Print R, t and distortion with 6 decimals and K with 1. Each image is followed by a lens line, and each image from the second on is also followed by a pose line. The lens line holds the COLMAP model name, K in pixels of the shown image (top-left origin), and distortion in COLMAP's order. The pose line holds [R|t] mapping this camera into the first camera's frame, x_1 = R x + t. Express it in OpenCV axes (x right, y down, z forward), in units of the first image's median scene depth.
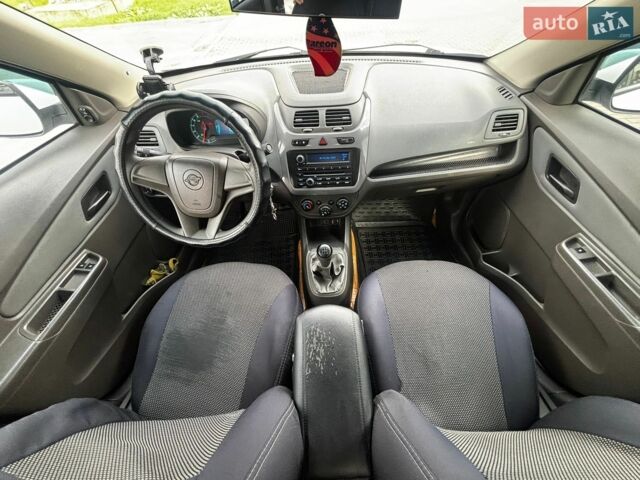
lens RADIAL K [[257.6, 0, 320.0], [0, 257.6, 240.0], [0, 0, 1]] dist [-0.001945, -0.000162]
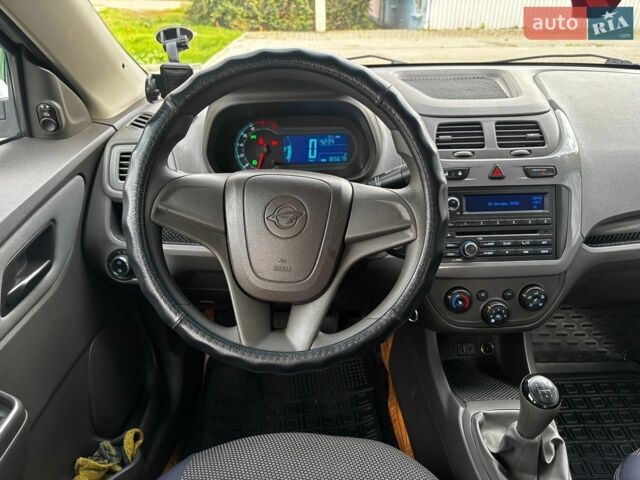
lens RADIAL K [[487.9, 0, 327.3], [0, 487.9, 244.8], [0, 0, 1]] dist [0.034065, -0.048458]
pose [[0.999445, 0.011030, 0.031427, -0.355998], [0.001630, 0.926242, -0.376927, 0.121830], [-0.033266, 0.376769, 0.925710, 0.152479]]
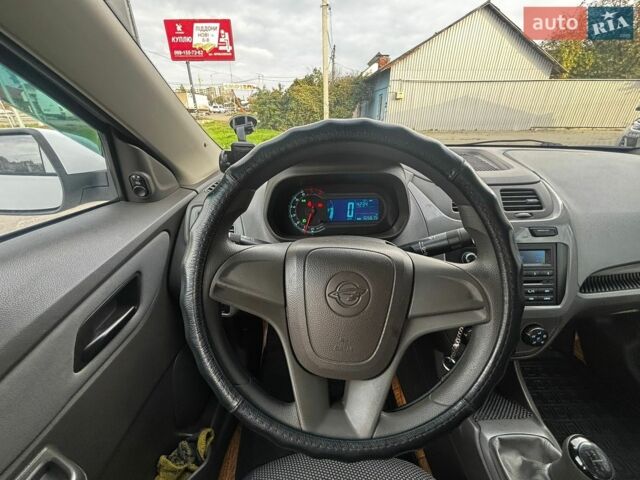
lens RADIAL K [[257.6, 0, 320.0], [0, 257.6, 240.0], [0, 0, 1]] dist [-0.001945, -0.000162]
pose [[0.999771, 0.021076, 0.003754, -0.437695], [-0.017932, 0.920265, -0.390885, -0.114227], [-0.011693, 0.390728, 0.920432, 0.438742]]
